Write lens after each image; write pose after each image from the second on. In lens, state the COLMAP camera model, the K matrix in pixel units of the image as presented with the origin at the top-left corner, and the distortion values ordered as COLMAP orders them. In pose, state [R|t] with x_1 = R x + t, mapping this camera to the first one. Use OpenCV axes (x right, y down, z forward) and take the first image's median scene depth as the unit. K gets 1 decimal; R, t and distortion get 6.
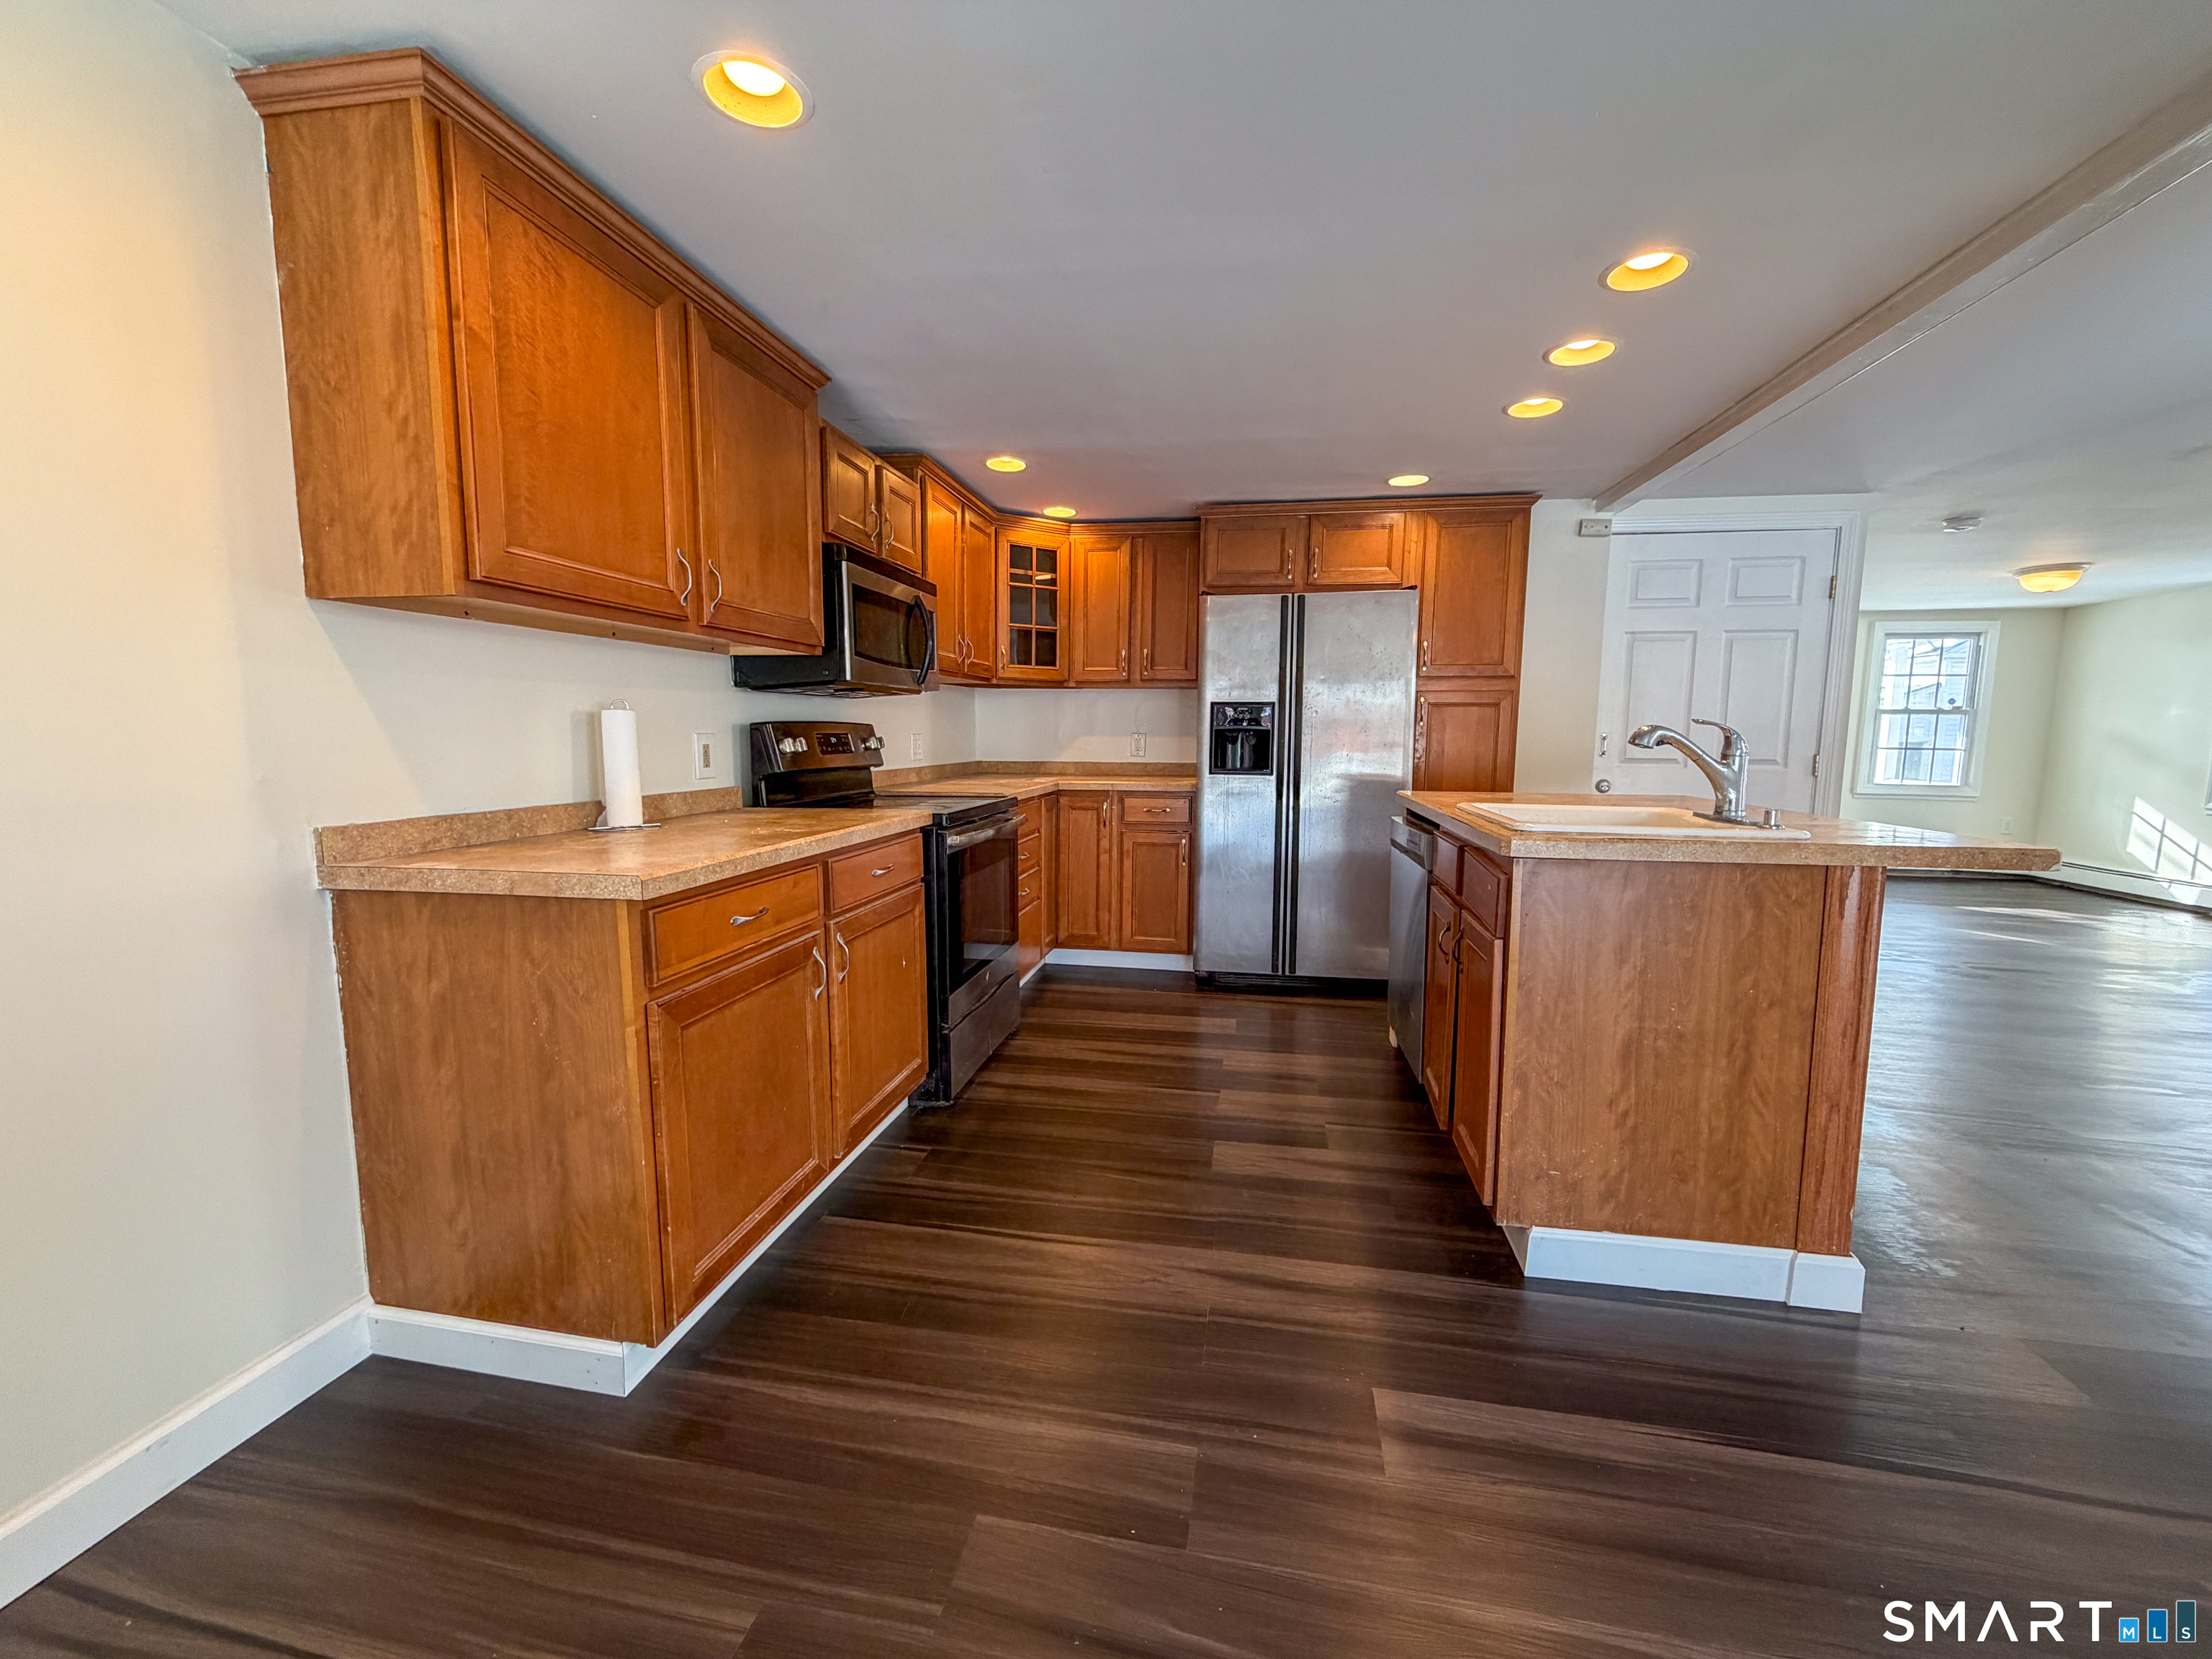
lens RADIAL K [[897.0, 0, 1088.8], [0, 897.0, 824.5], [0, 0, 1]] dist [0.003129, 0.000489]
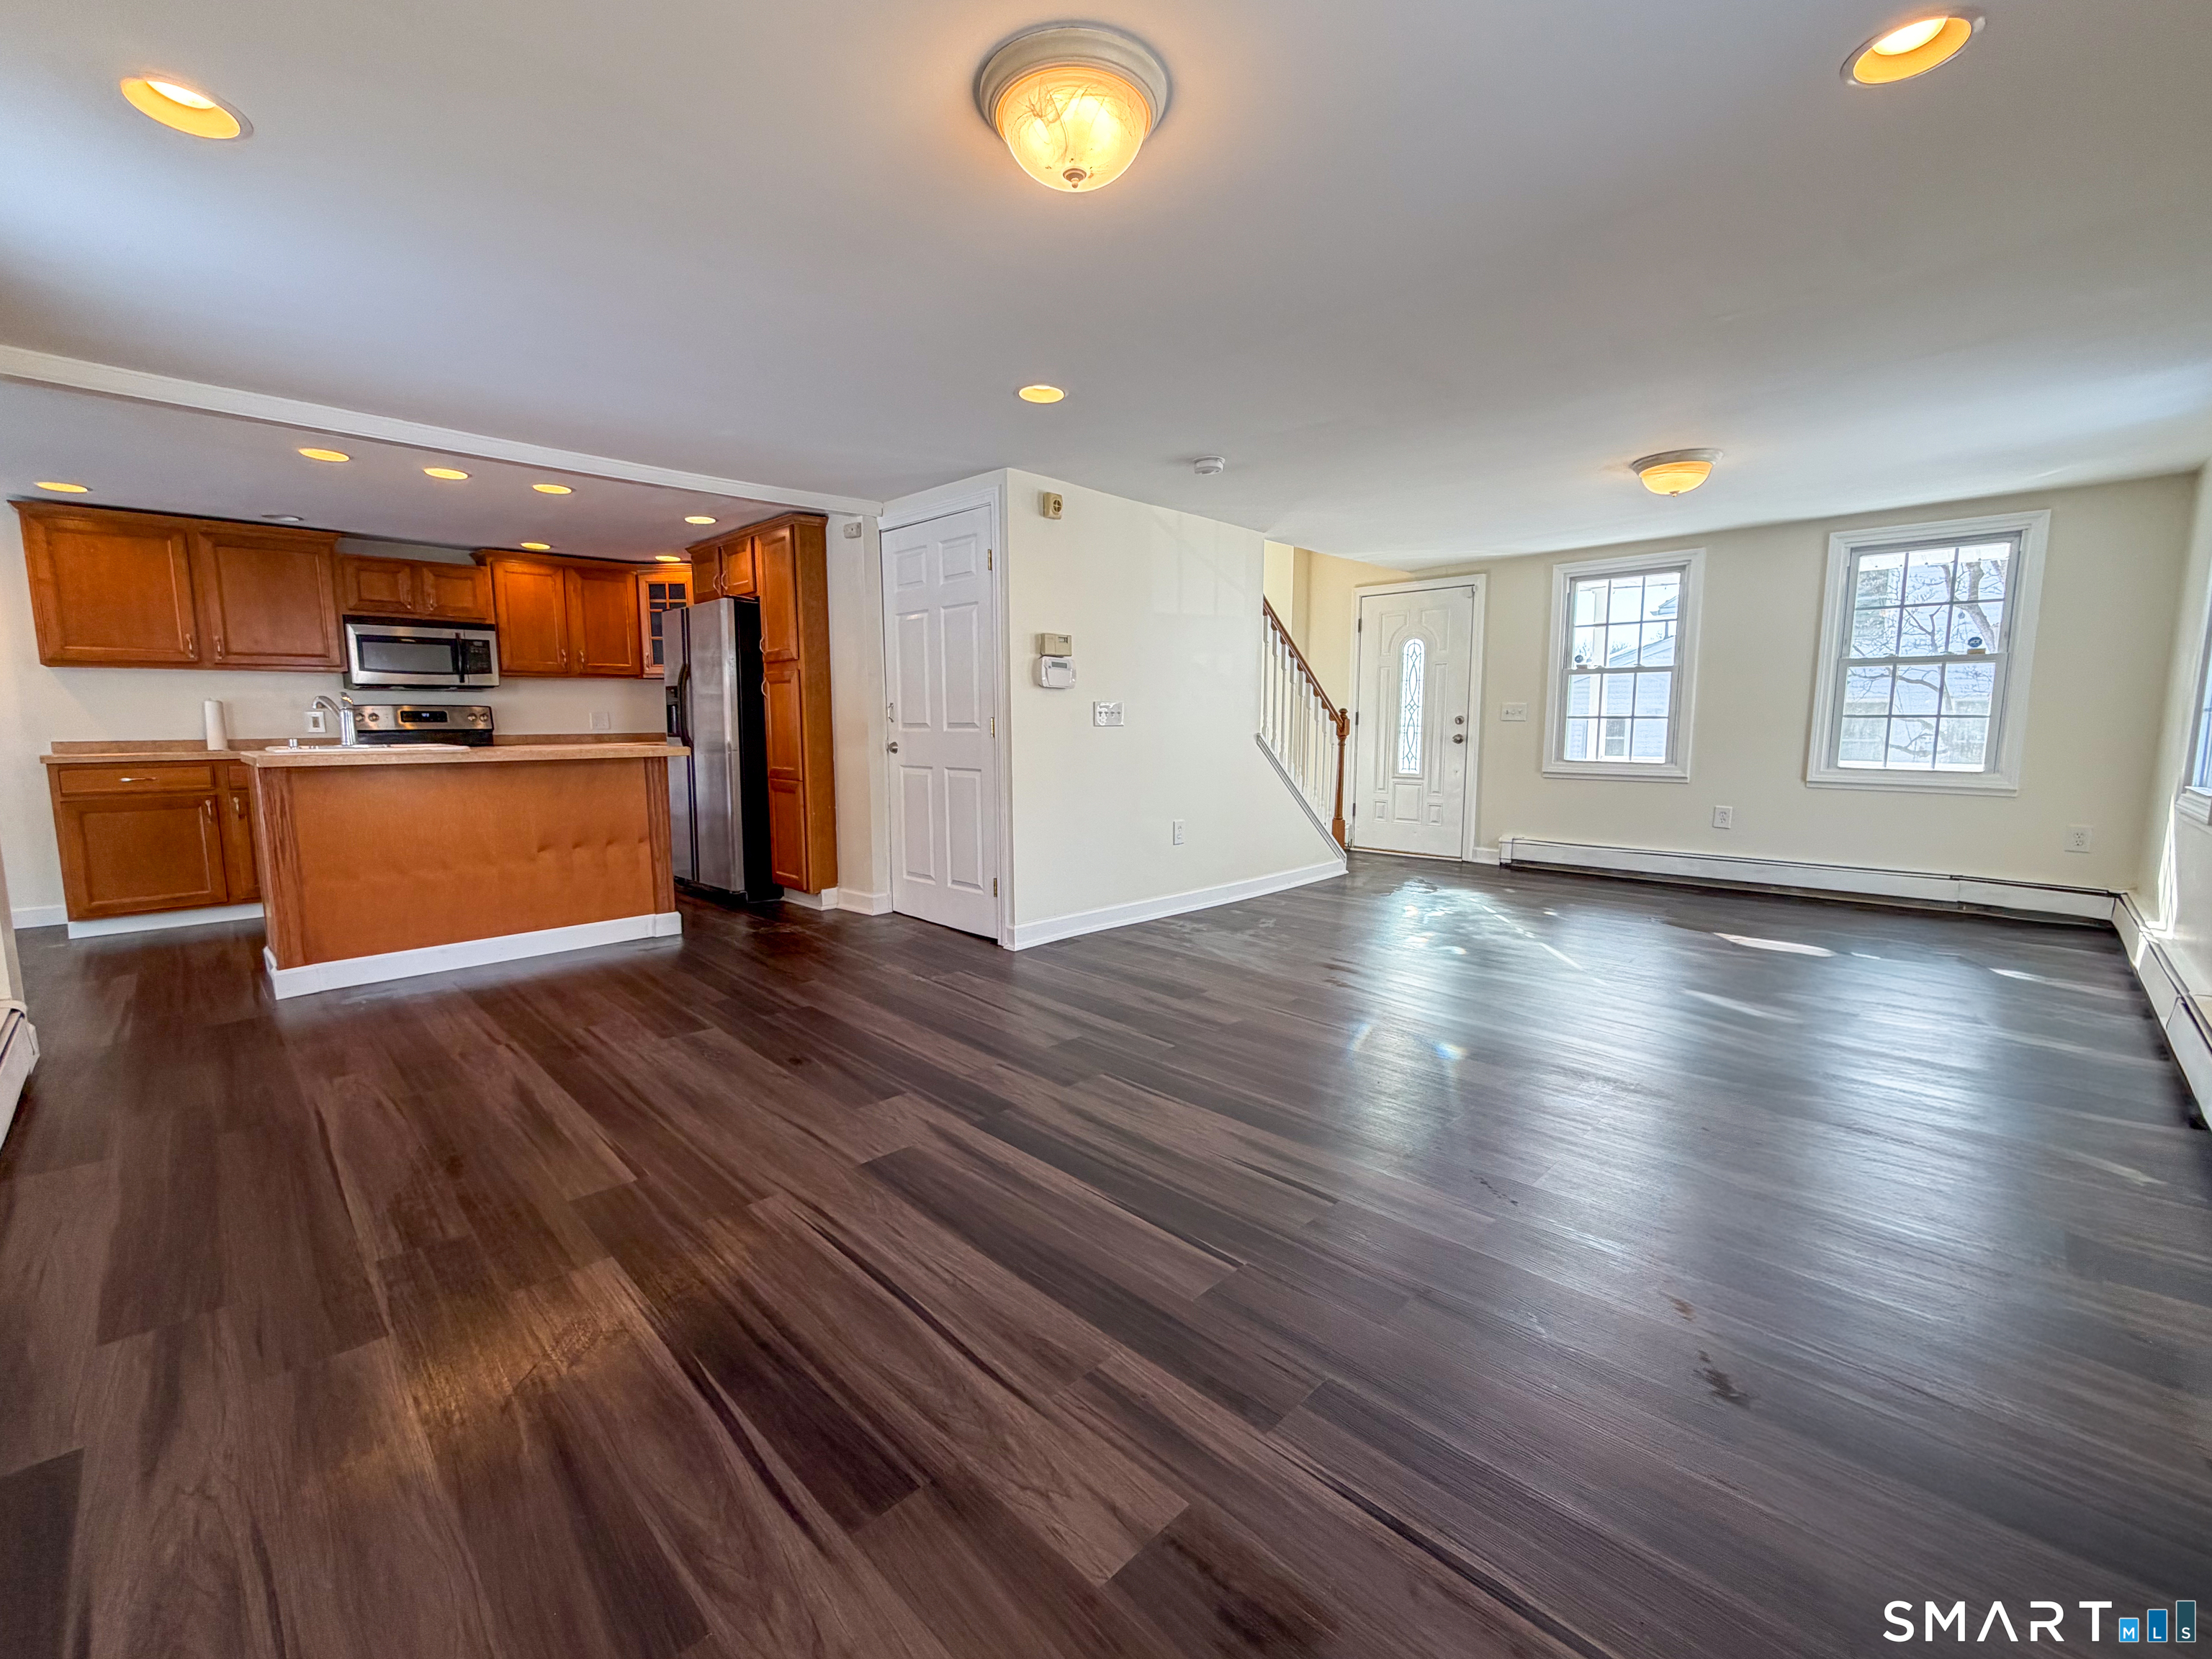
lens RADIAL K [[897.0, 0, 1088.8], [0, 897.0, 824.5], [0, 0, 1]] dist [0.003129, 0.000489]
pose [[0.817822, 0.060171, -0.572317, 0.994291], [-0.048833, 0.998188, 0.035166, 0.003225], [0.573396, -0.000812, 0.819278, 0.127131]]
